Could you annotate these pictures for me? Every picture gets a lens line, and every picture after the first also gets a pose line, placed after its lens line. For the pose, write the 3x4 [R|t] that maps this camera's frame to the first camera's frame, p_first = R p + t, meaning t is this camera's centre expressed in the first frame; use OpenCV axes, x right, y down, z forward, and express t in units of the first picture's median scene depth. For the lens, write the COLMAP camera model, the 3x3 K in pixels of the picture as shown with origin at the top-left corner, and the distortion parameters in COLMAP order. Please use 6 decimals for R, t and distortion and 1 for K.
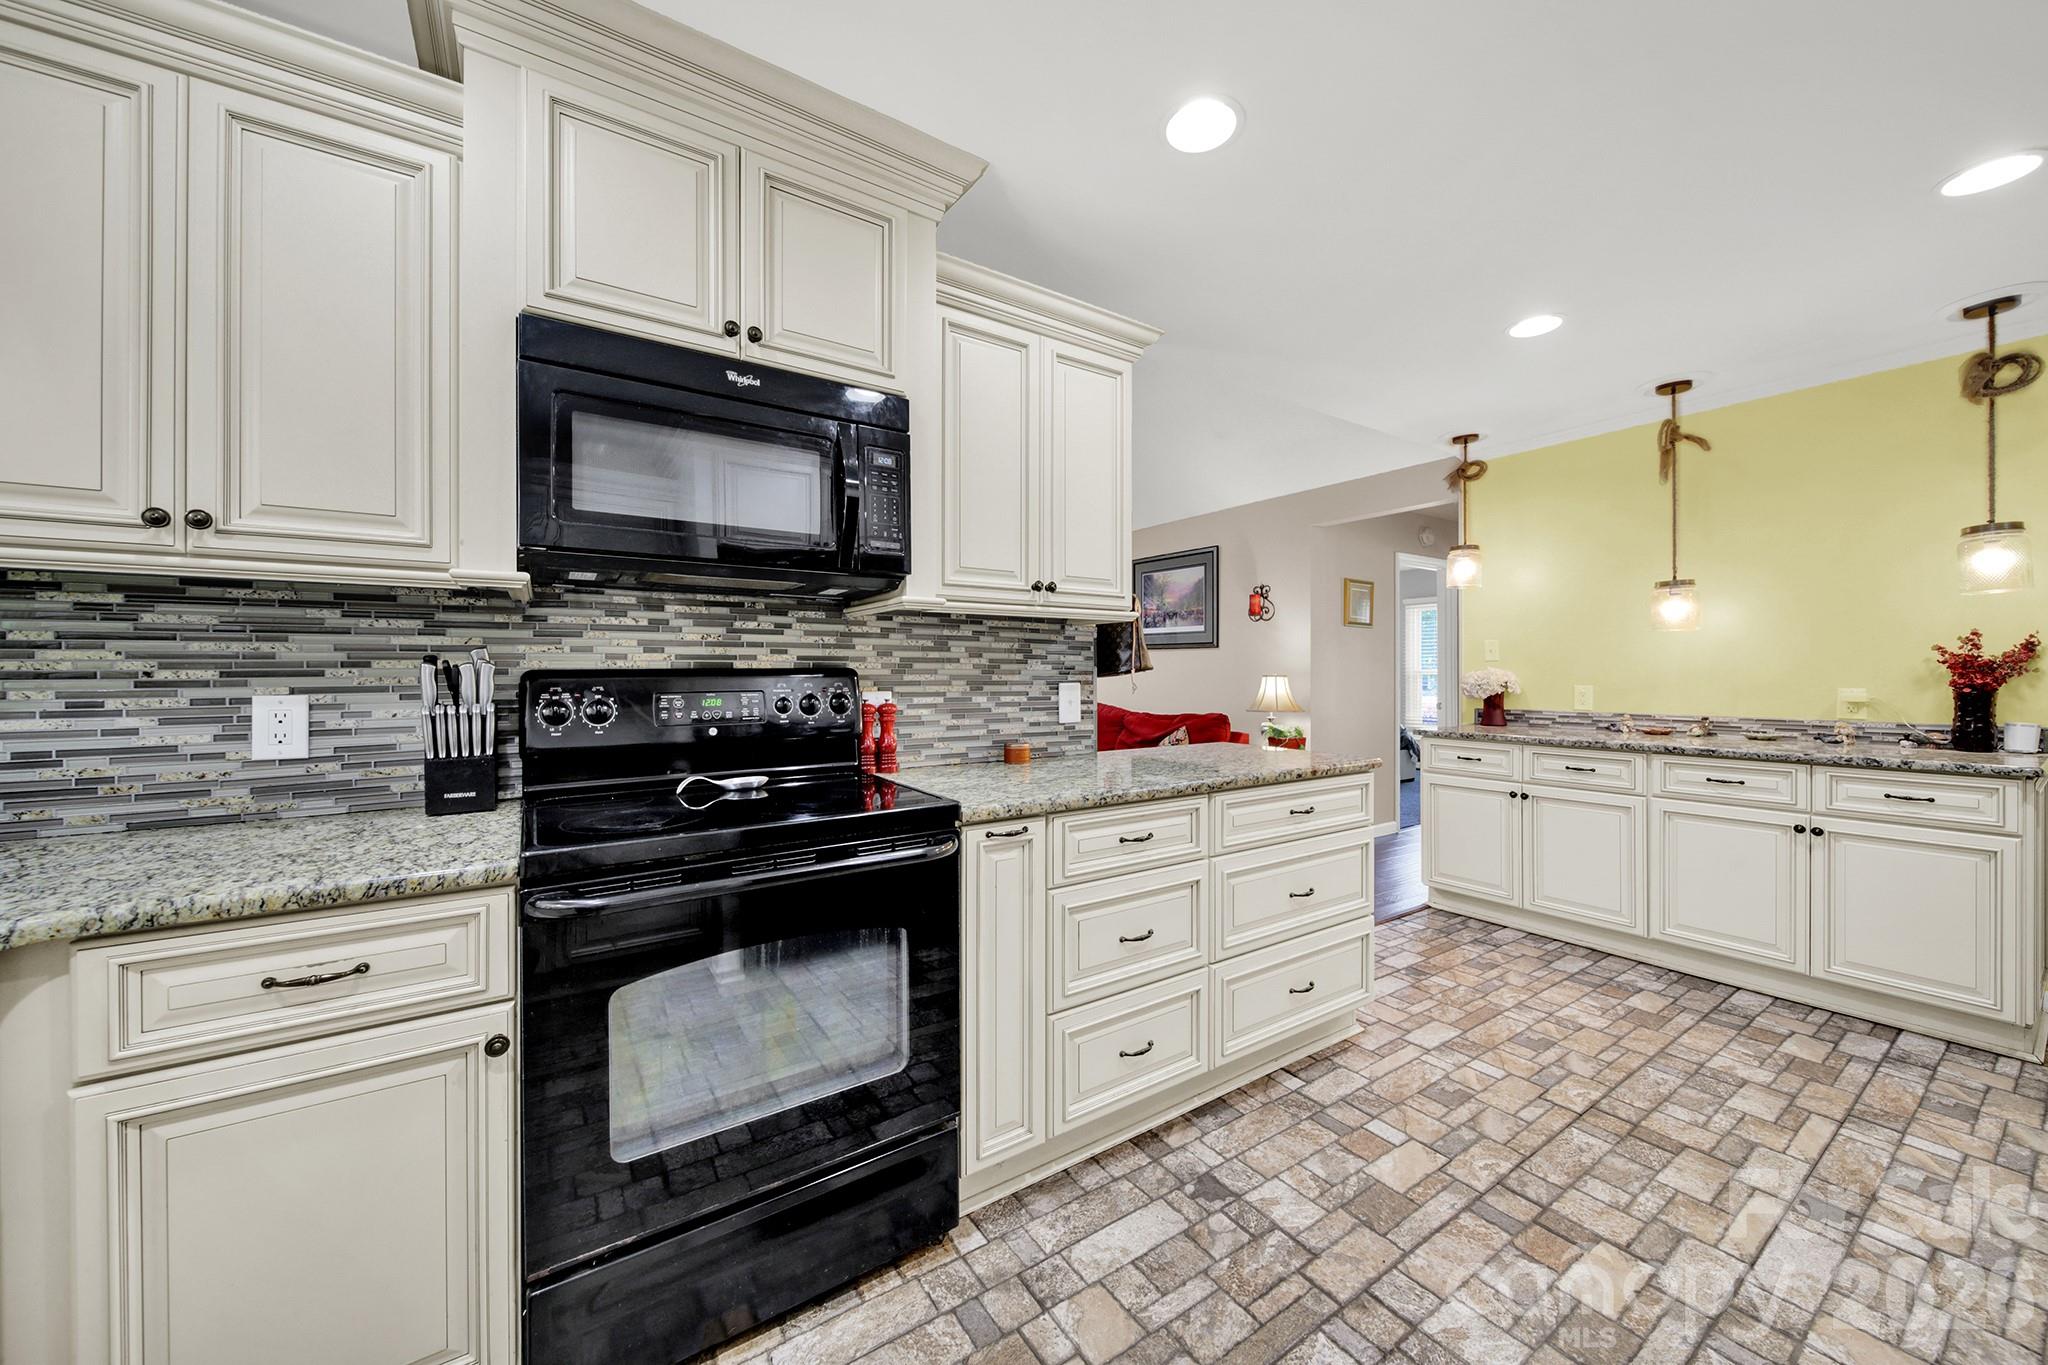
lens RADIAL K [[746.6, 0, 1023.4], [0, 746.6, 669.0], [0, 0, 1]] dist [-0.000898, -0.000185]
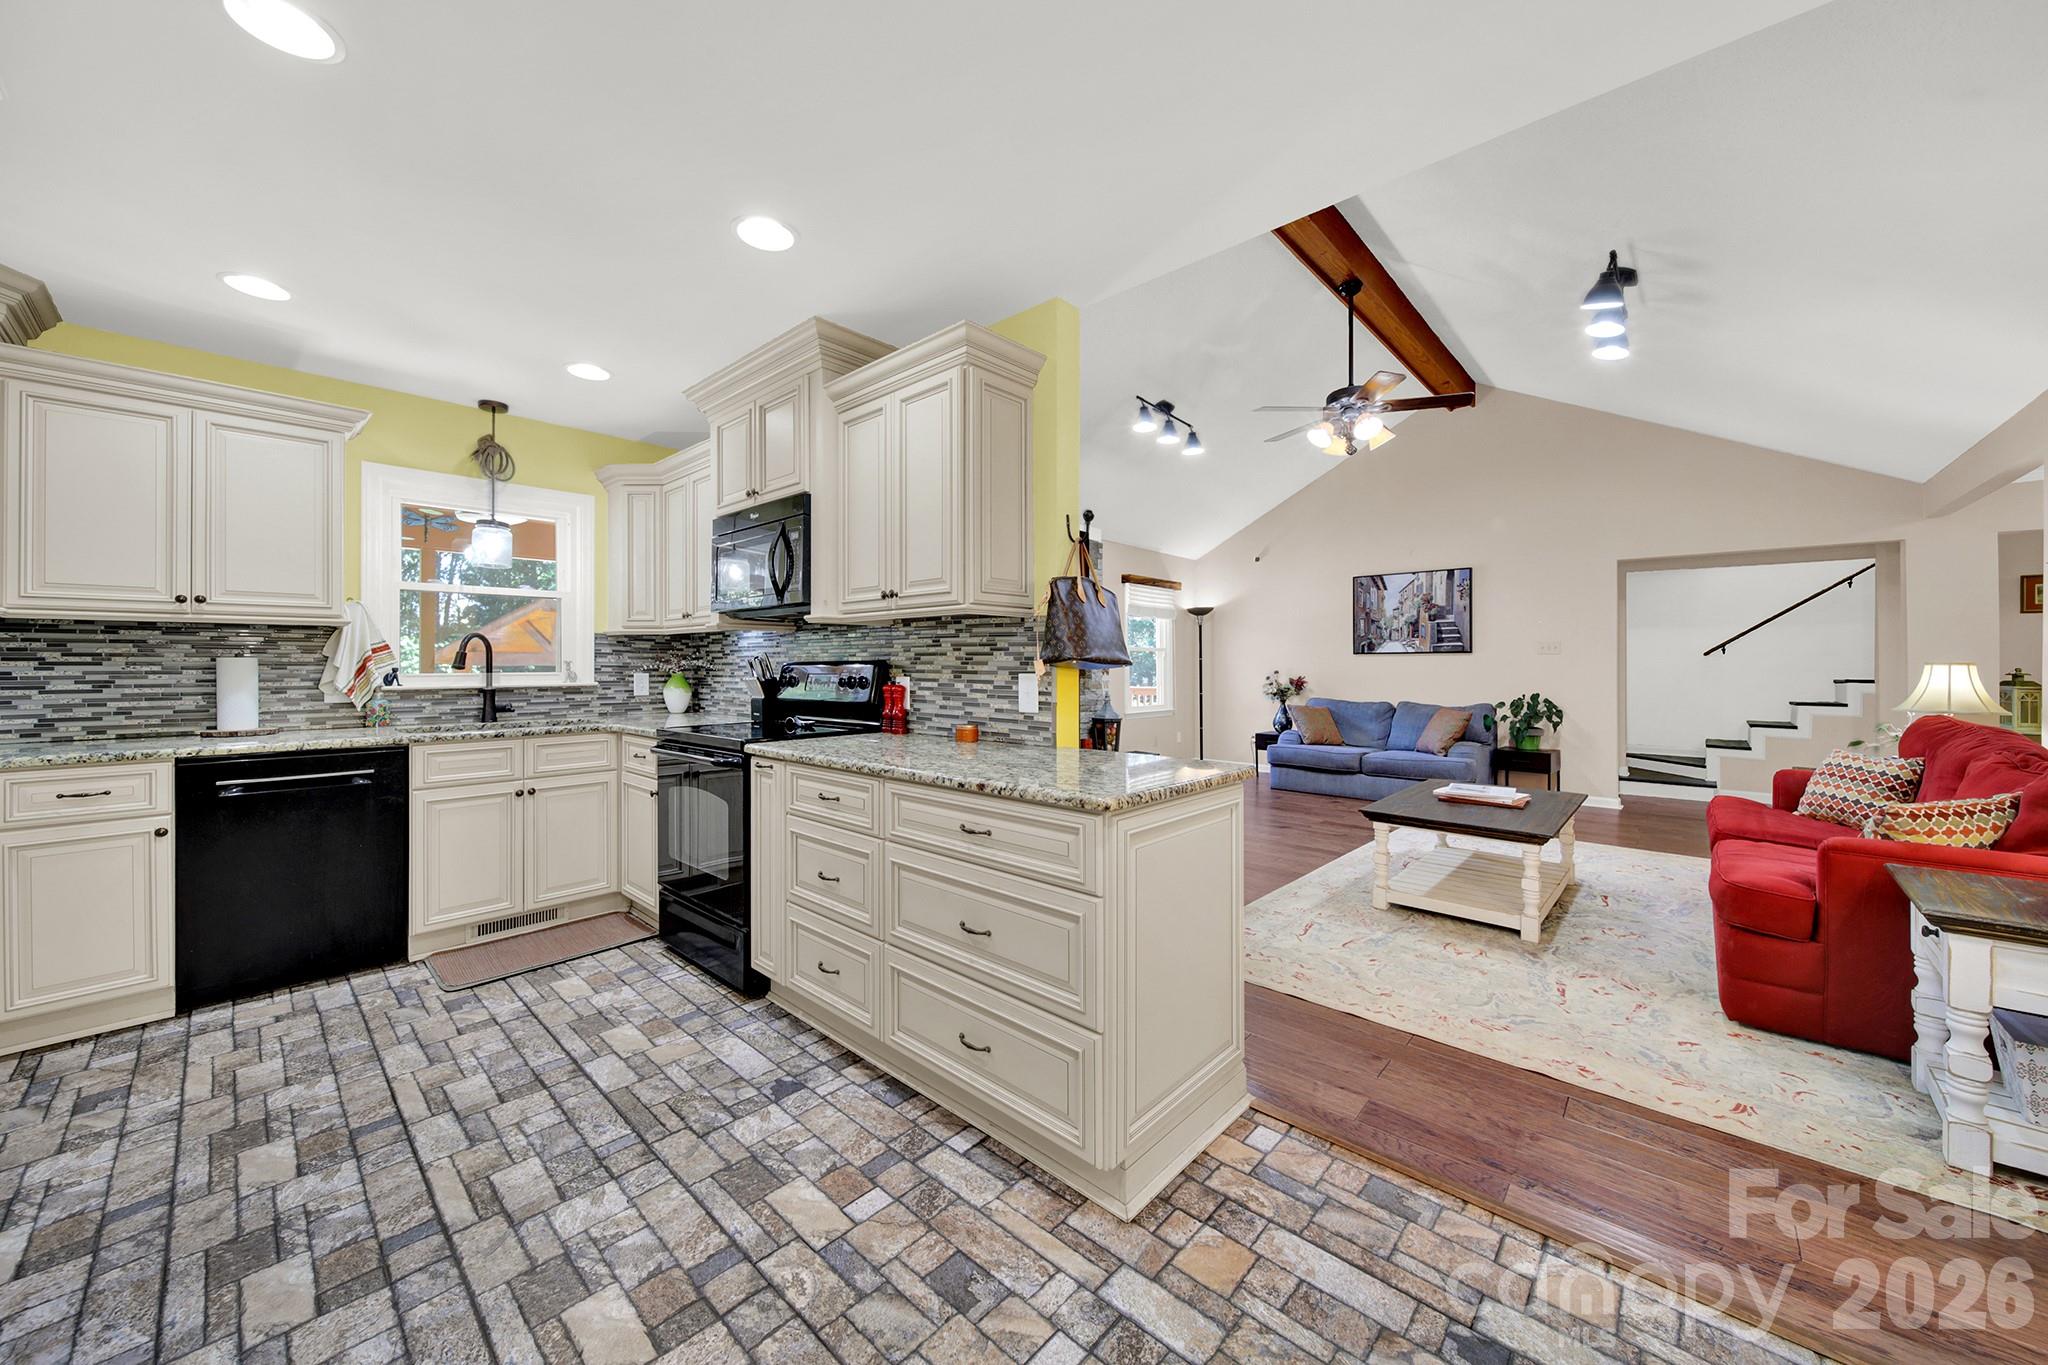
lens RADIAL K [[740.5, 0, 1016.3], [0, 740.5, 659.7], [0, 0, 1]] dist [-0.002483, -0.000138]
pose [[0.226544, -0.004398, -0.973991, 1.183411], [0.003528, 0.999987, -0.003694, 0.003736], [0.973994, -0.002600, 0.226557, 0.857010]]
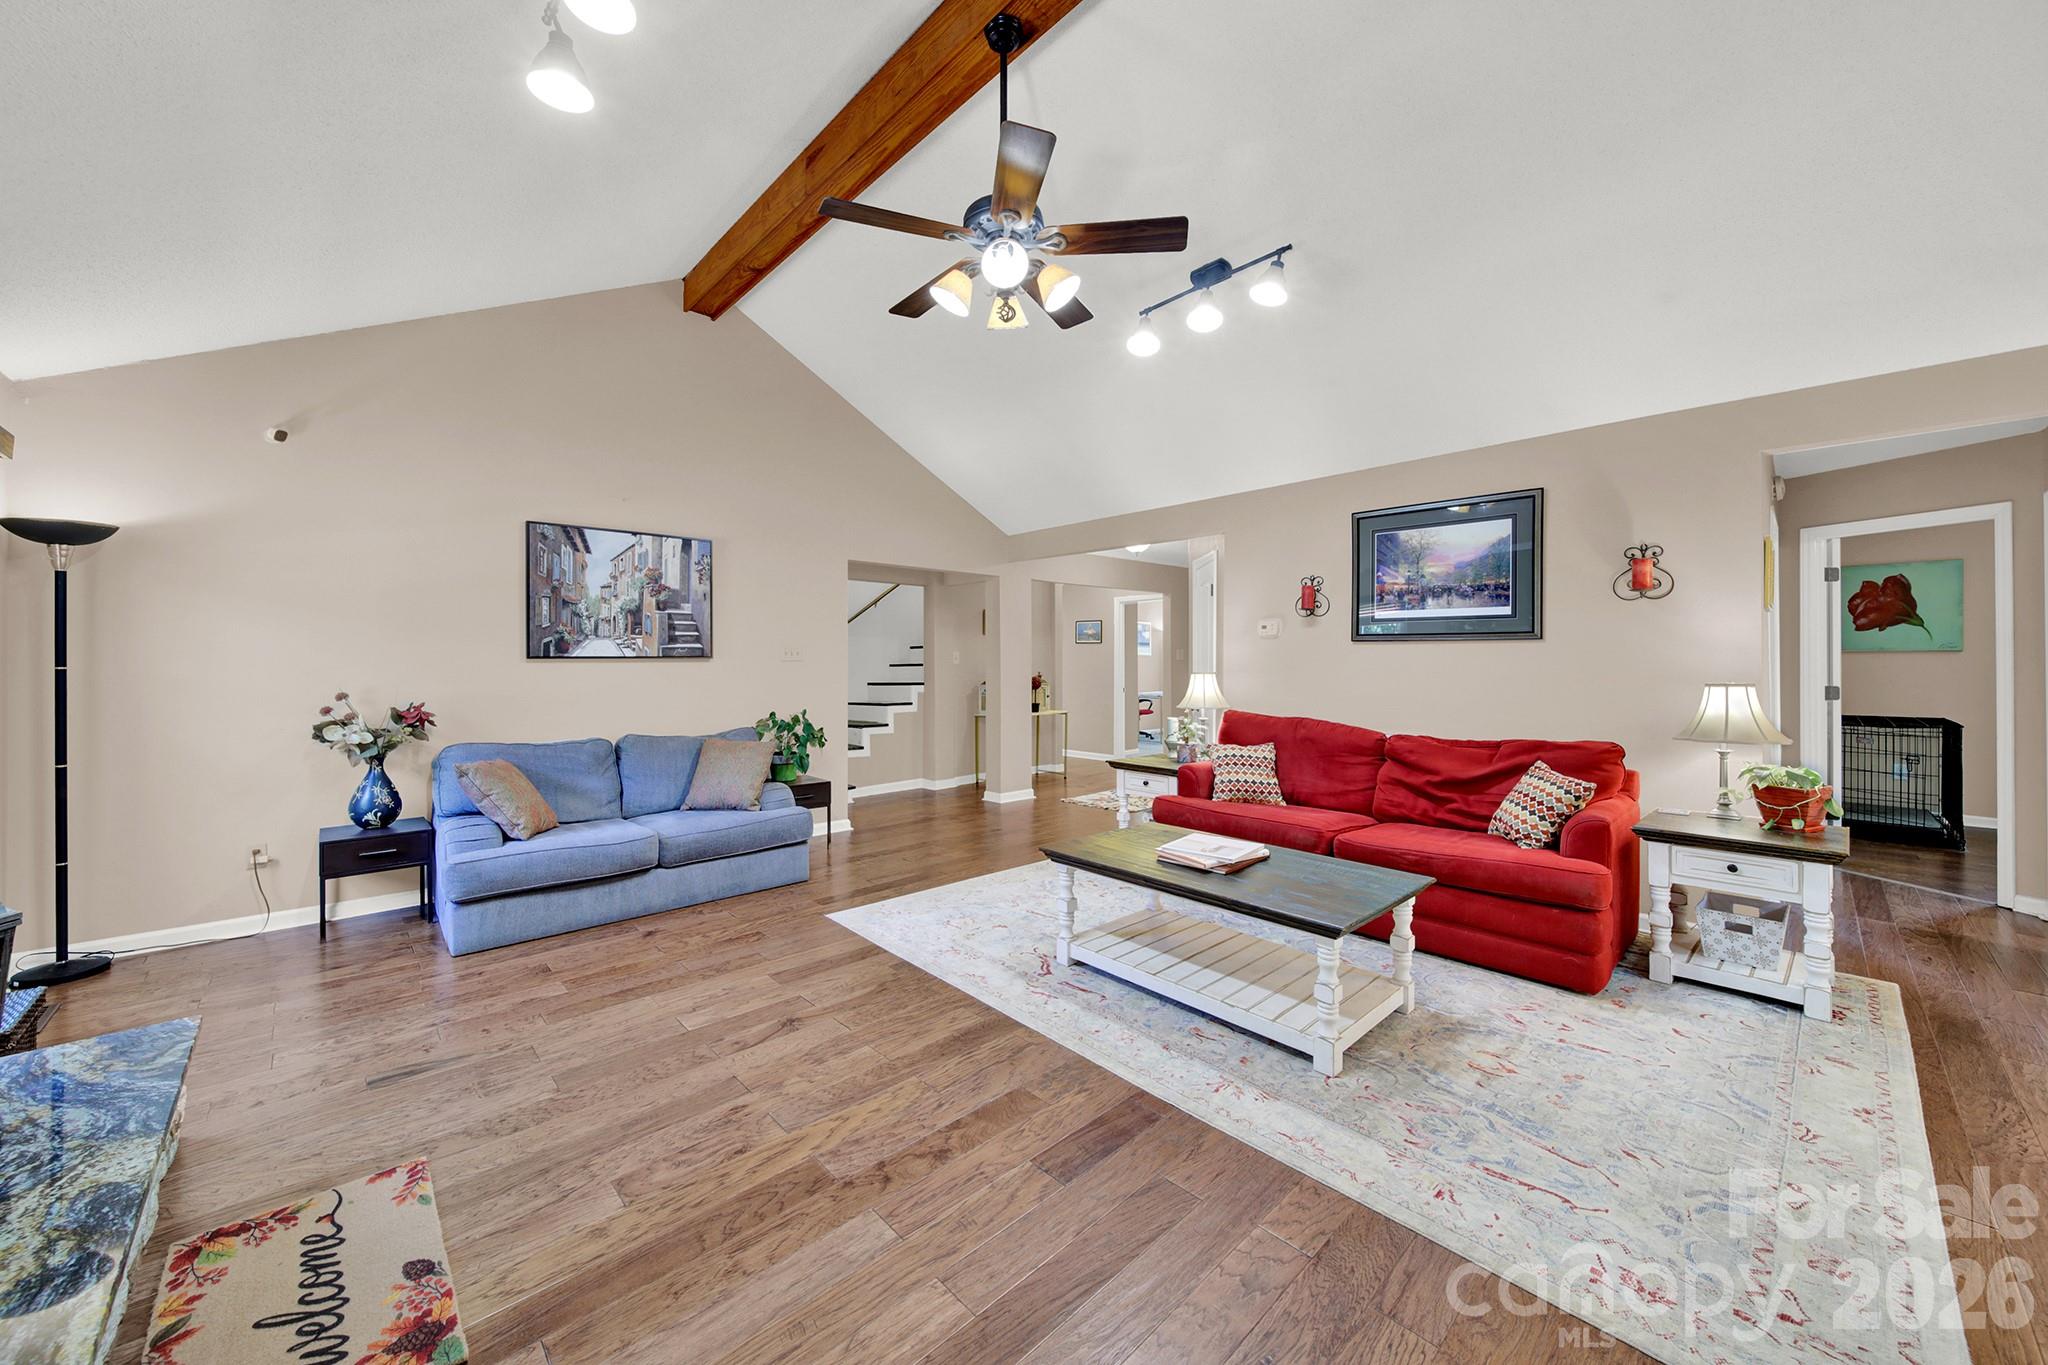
lens RADIAL K [[737.5, 0, 1023.0], [0, 737.5, 665.0], [0, 0, 1]] dist [-0.001082, -0.000331]
pose [[0.987933, -0.001544, 0.154874, -0.787472], [0.000393, 0.999972, 0.007464, -0.026411], [-0.154881, -0.007313, 0.987906, 1.062123]]
